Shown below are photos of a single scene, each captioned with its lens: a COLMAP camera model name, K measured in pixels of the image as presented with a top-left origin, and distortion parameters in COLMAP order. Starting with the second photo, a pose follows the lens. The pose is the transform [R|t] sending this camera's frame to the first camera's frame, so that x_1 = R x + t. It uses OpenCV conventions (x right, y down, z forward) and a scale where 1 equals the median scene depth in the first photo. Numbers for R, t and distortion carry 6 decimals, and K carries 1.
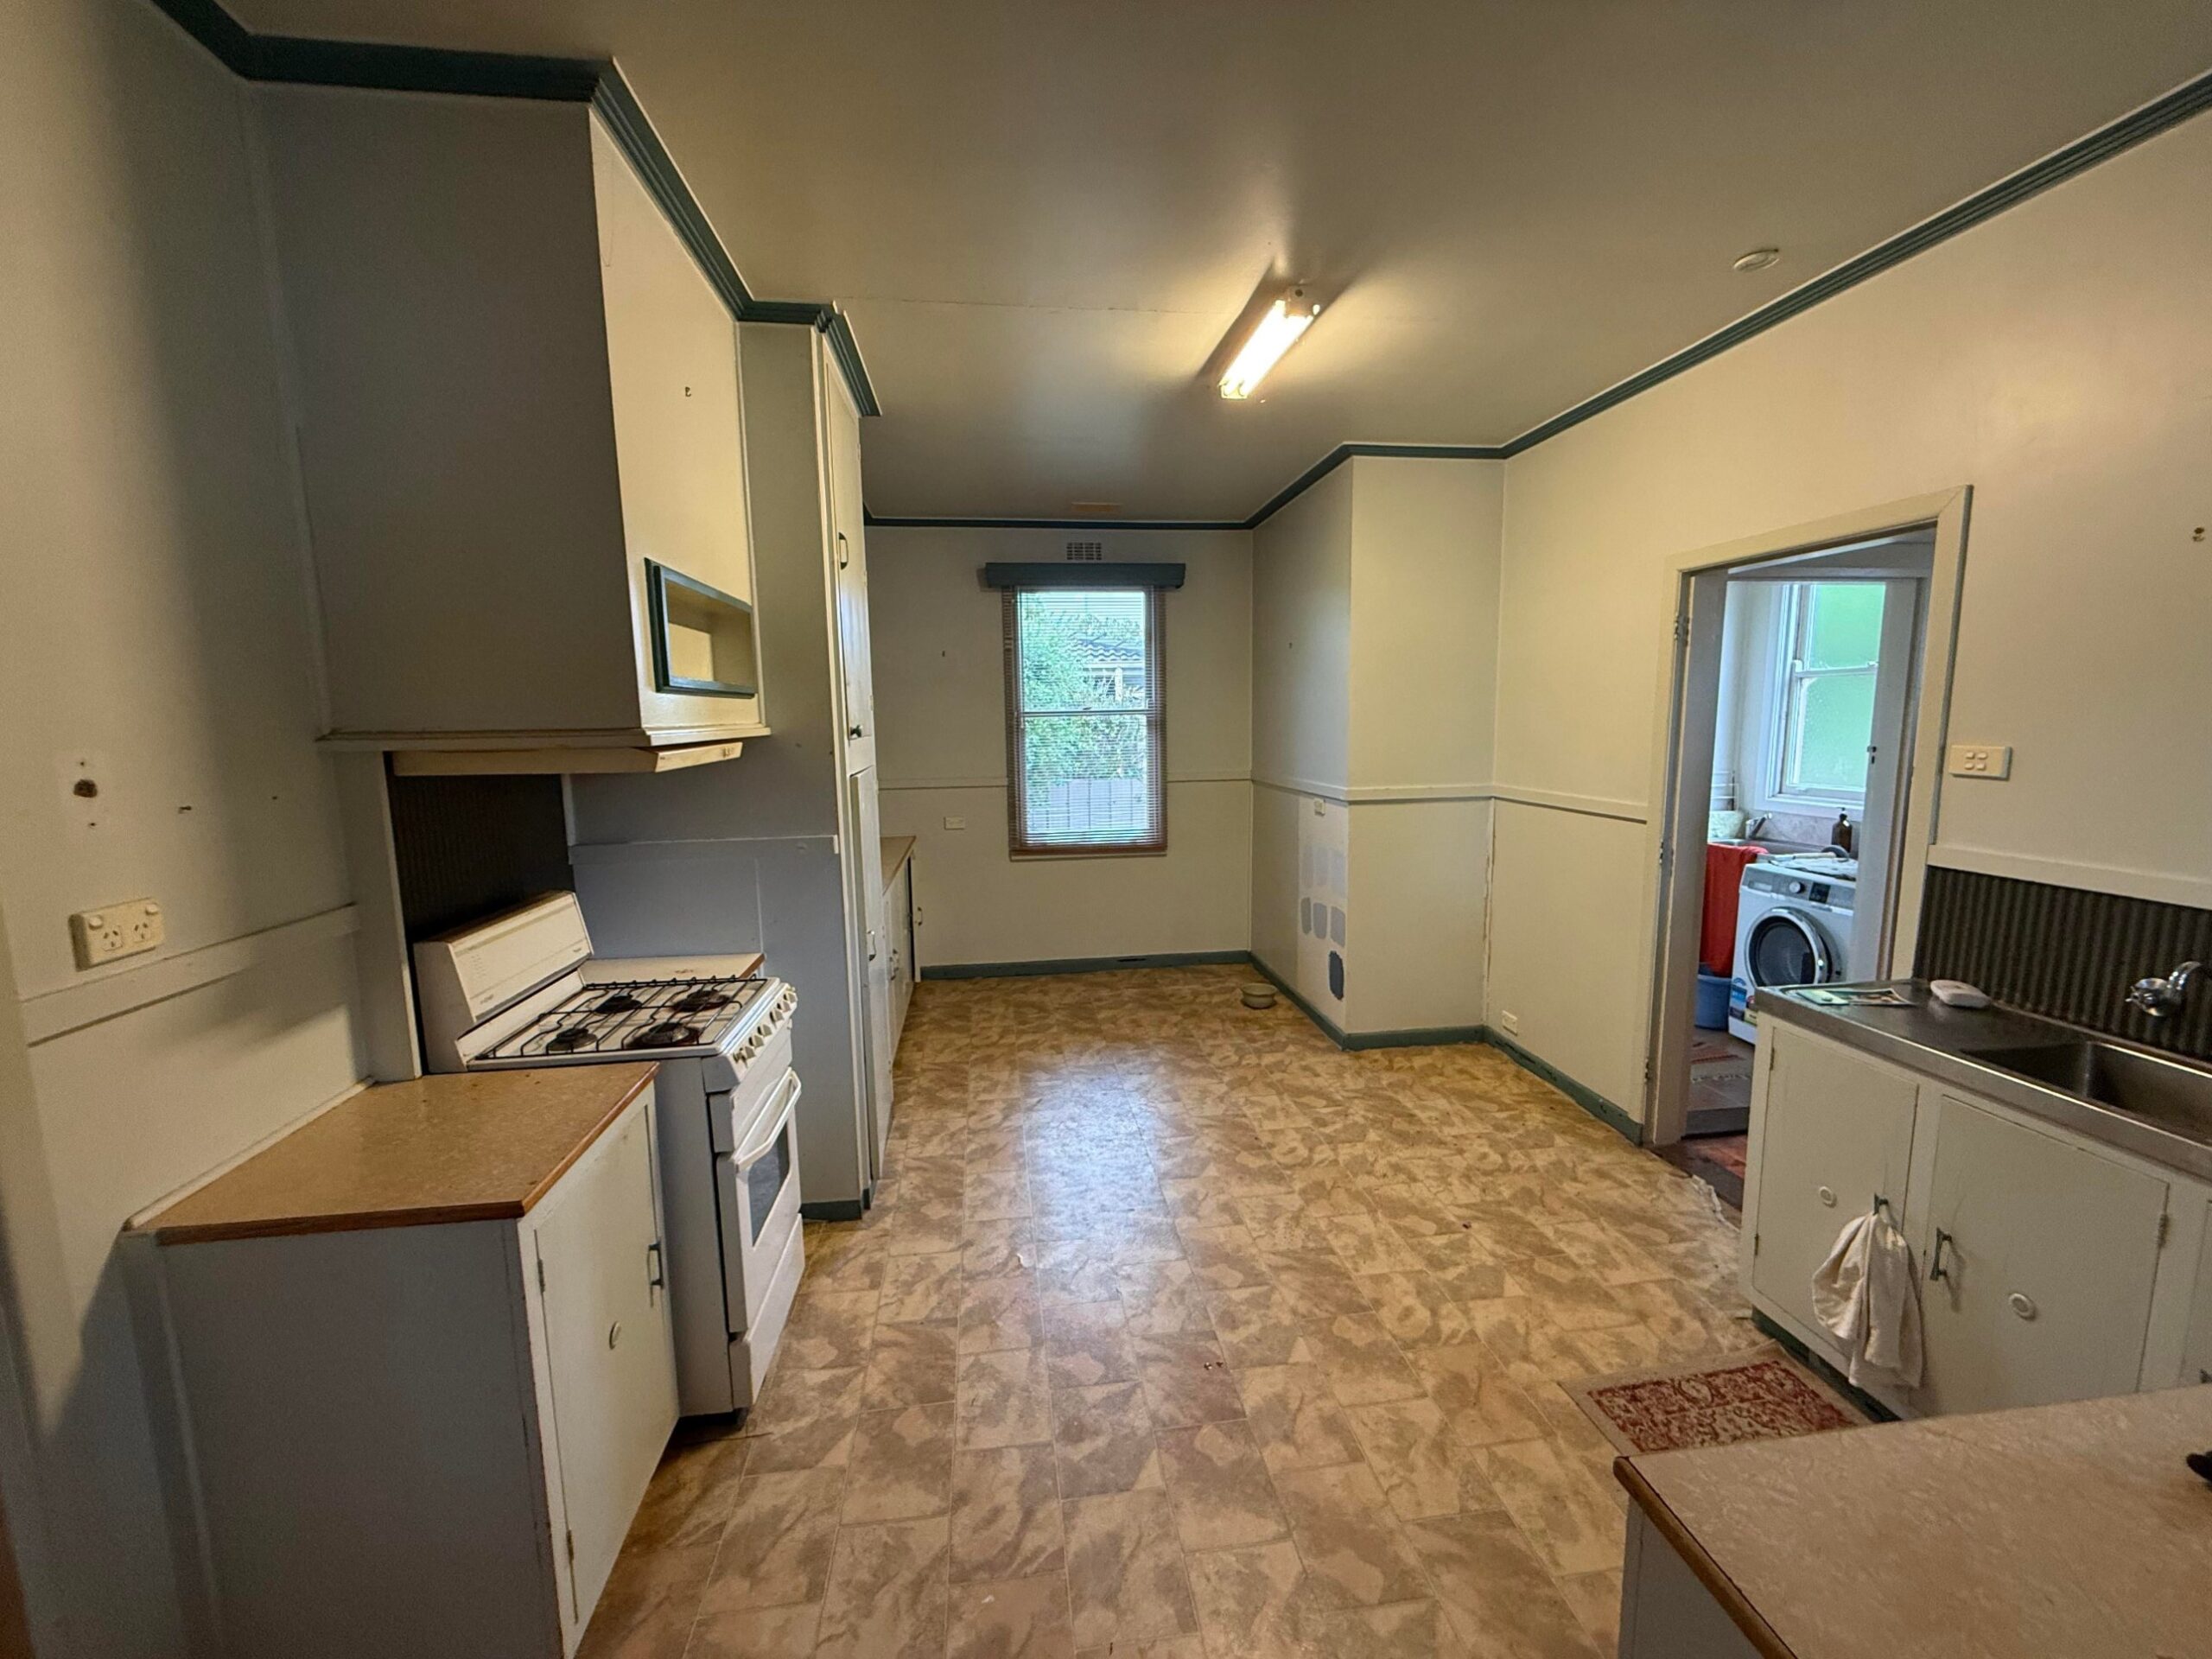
lens RADIAL K [[881.8, 0, 1106.0], [0, 881.8, 829.5], [0, 0, 1]] dist [0.000016, 0.000306]
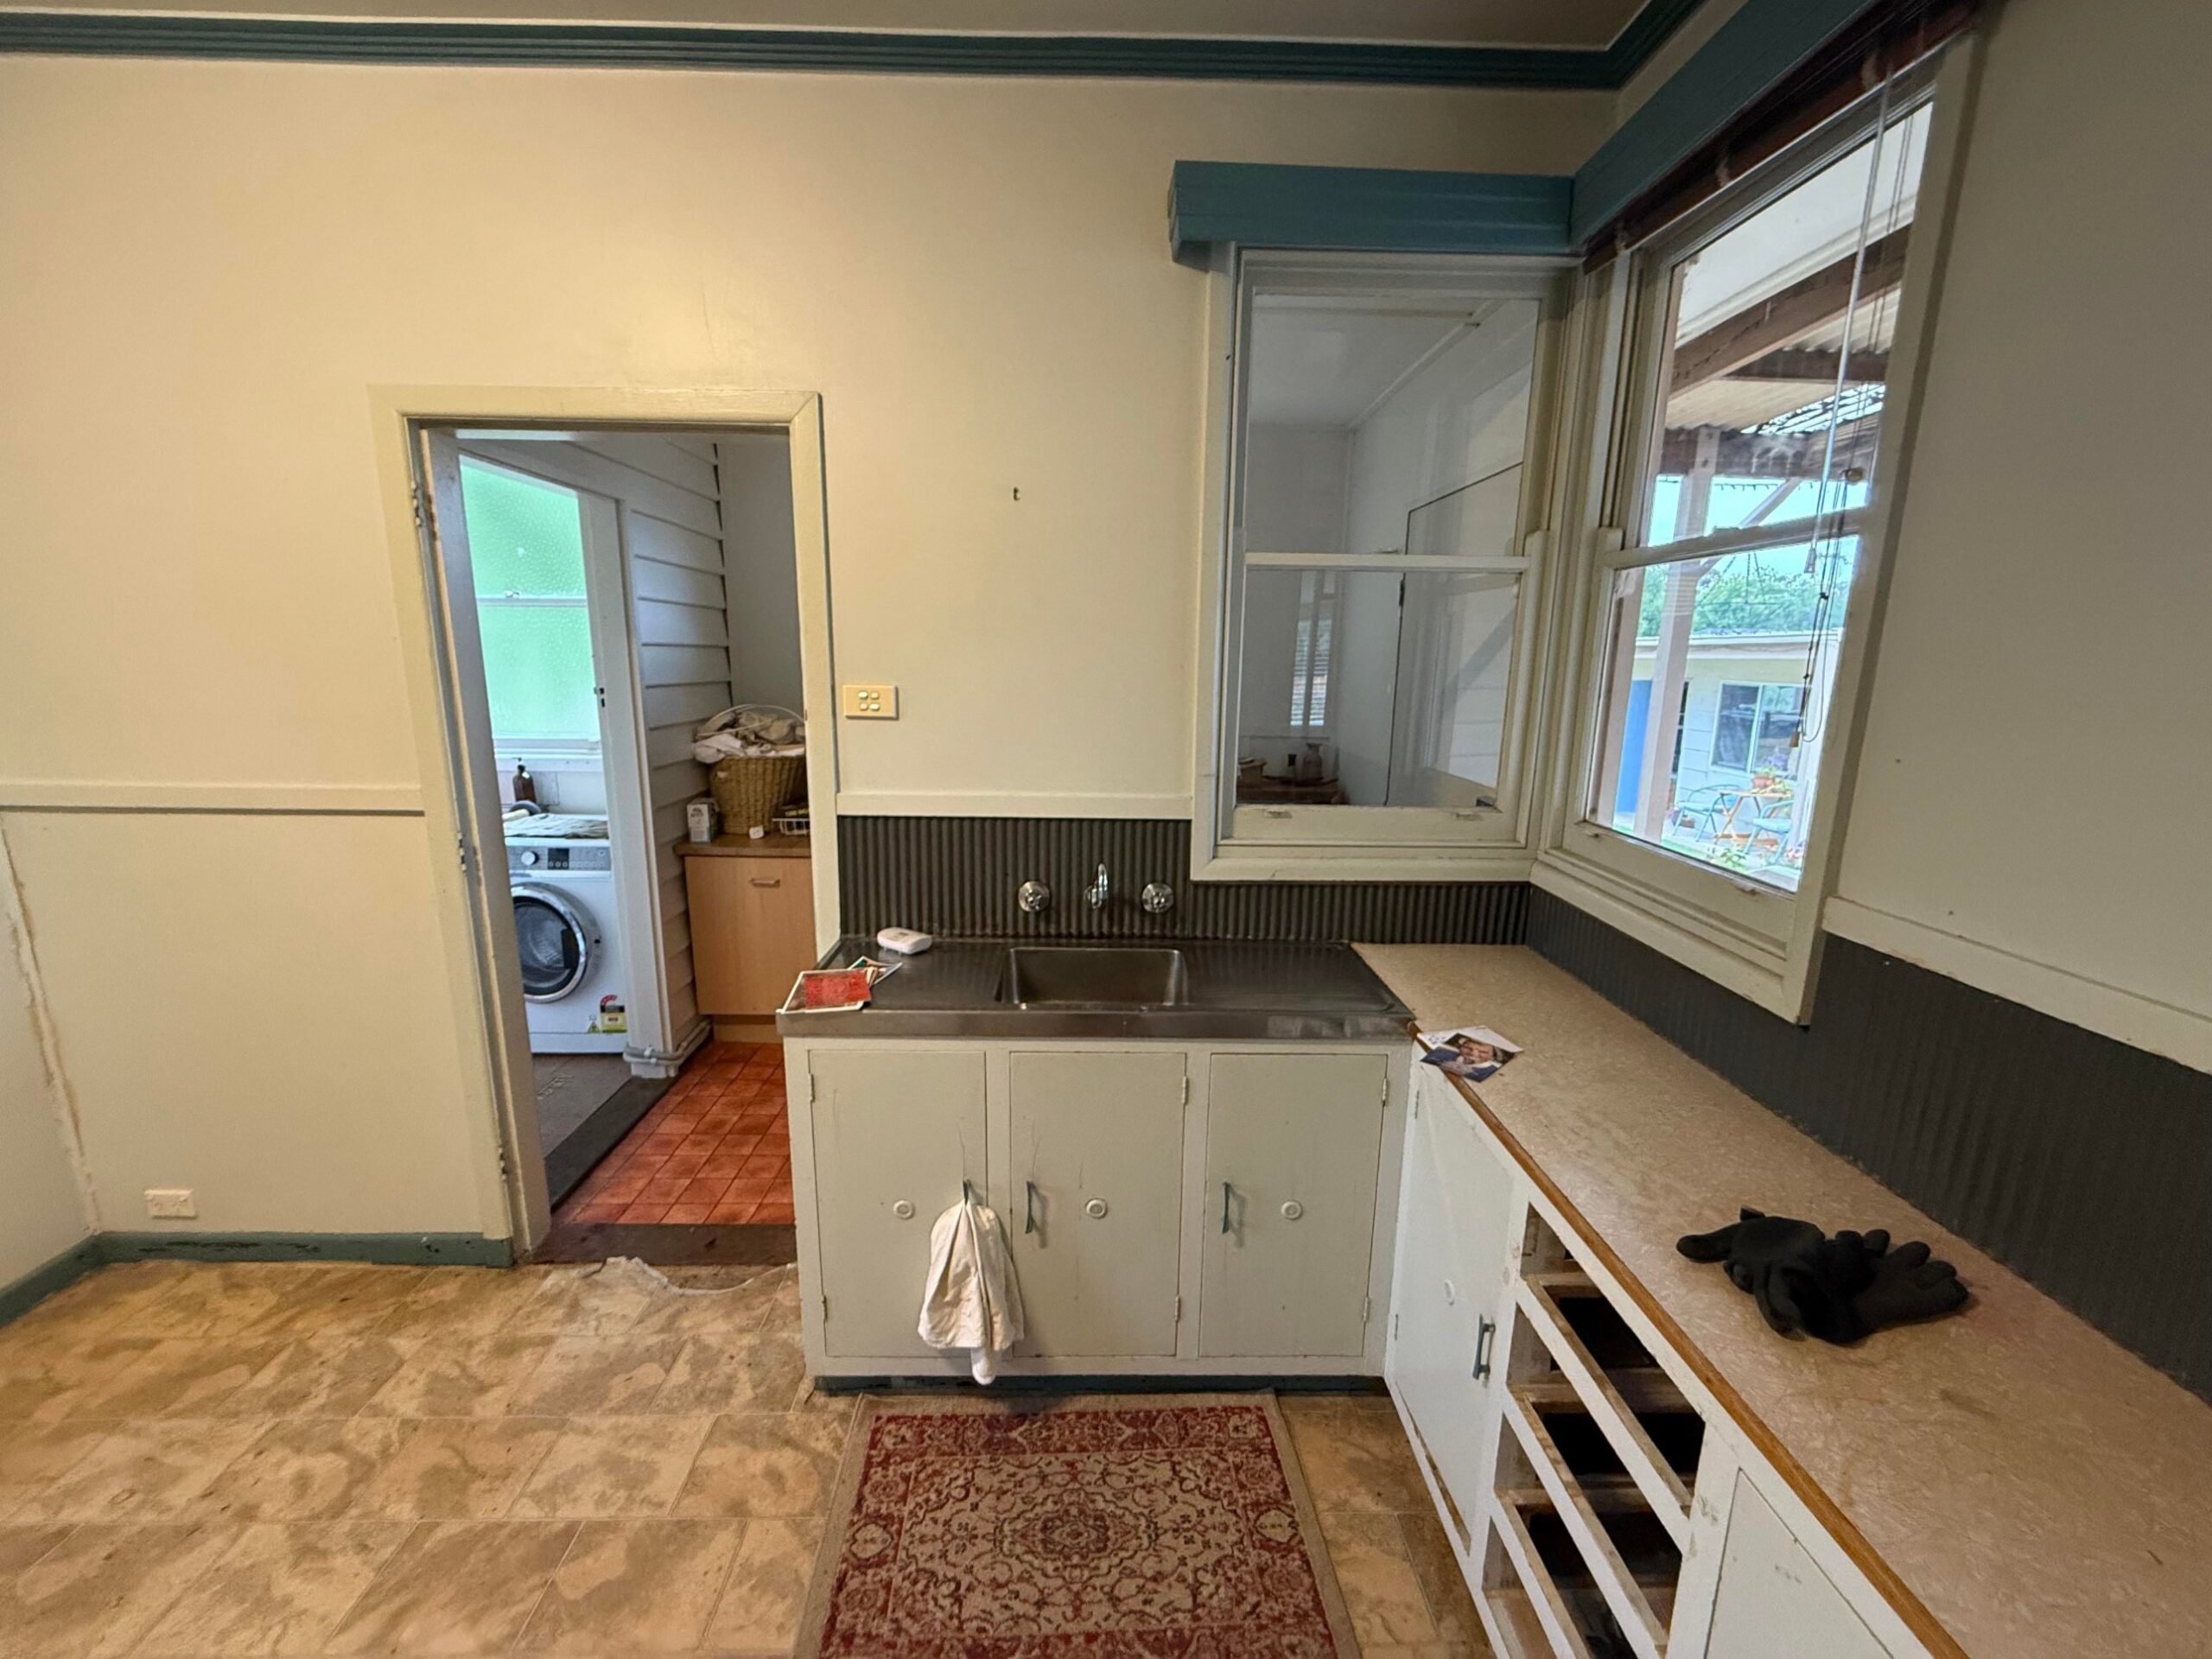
lens RADIAL K [[881.8, 0, 1106.0], [0, 881.8, 829.5], [0, 0, 1]] dist [0.000016, 0.000306]
pose [[0.118799, -0.178211, 0.976795, 0.039508], [0.112675, 0.979826, 0.165060, -0.048914], [-0.986504, 0.090452, 0.136482, 0.436384]]
